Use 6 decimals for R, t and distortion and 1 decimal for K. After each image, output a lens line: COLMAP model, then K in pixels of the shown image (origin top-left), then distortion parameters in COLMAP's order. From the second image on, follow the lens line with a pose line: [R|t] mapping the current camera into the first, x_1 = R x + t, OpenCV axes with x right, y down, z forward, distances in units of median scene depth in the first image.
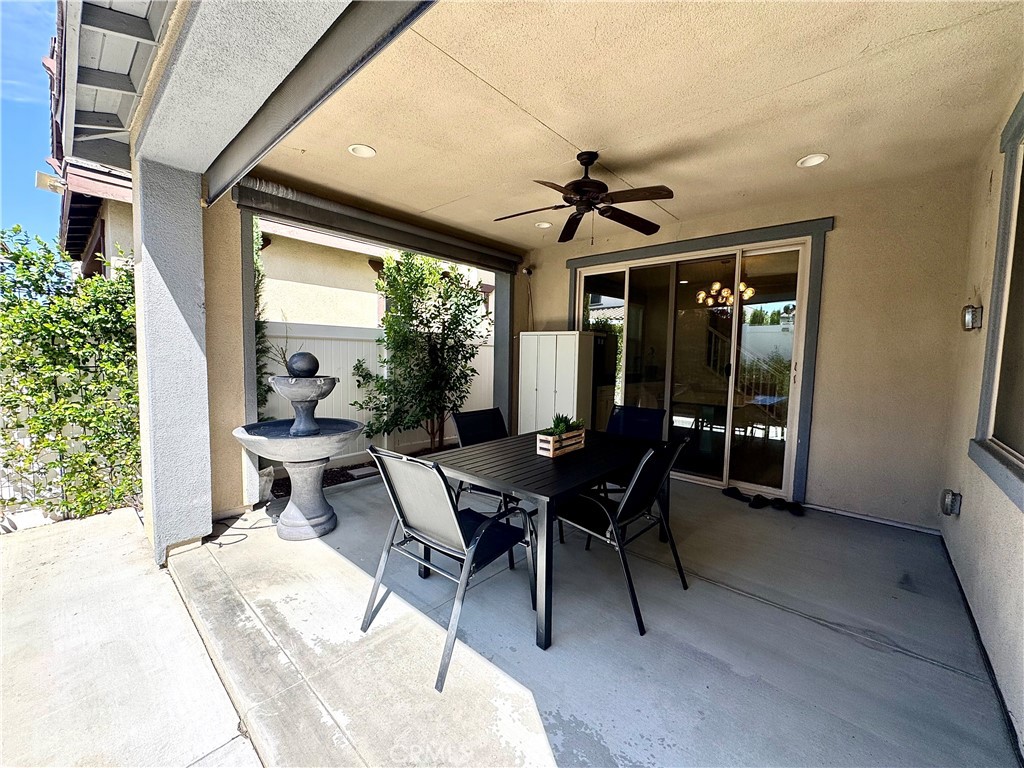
lens RADIAL K [[408.0, 0, 512.0], [0, 408.0, 384.0], [0, 0, 1]] dist [-0.001338, 0.000267]
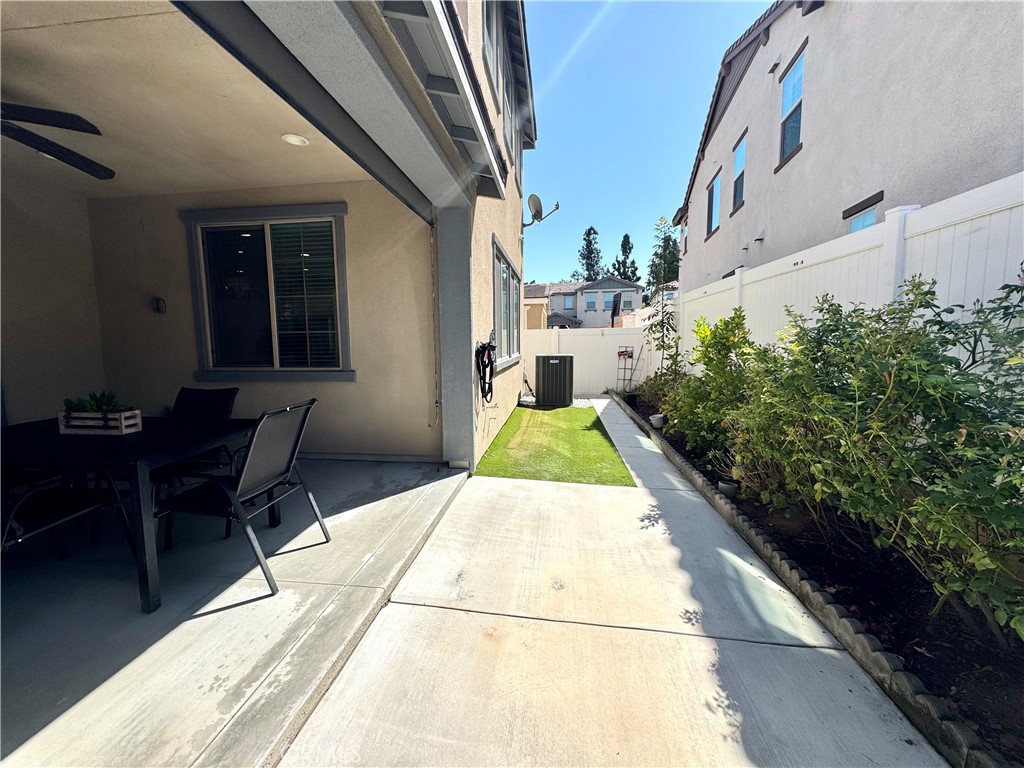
lens RADIAL K [[408.0, 0, 512.0], [0, 408.0, 384.0], [0, 0, 1]] dist [-0.001338, 0.000267]
pose [[-0.580659, -0.100242, 0.807952, -1.421808], [0.063395, 0.983811, 0.167622, -0.042782], [-0.811675, 0.148551, -0.564903, 0.979989]]
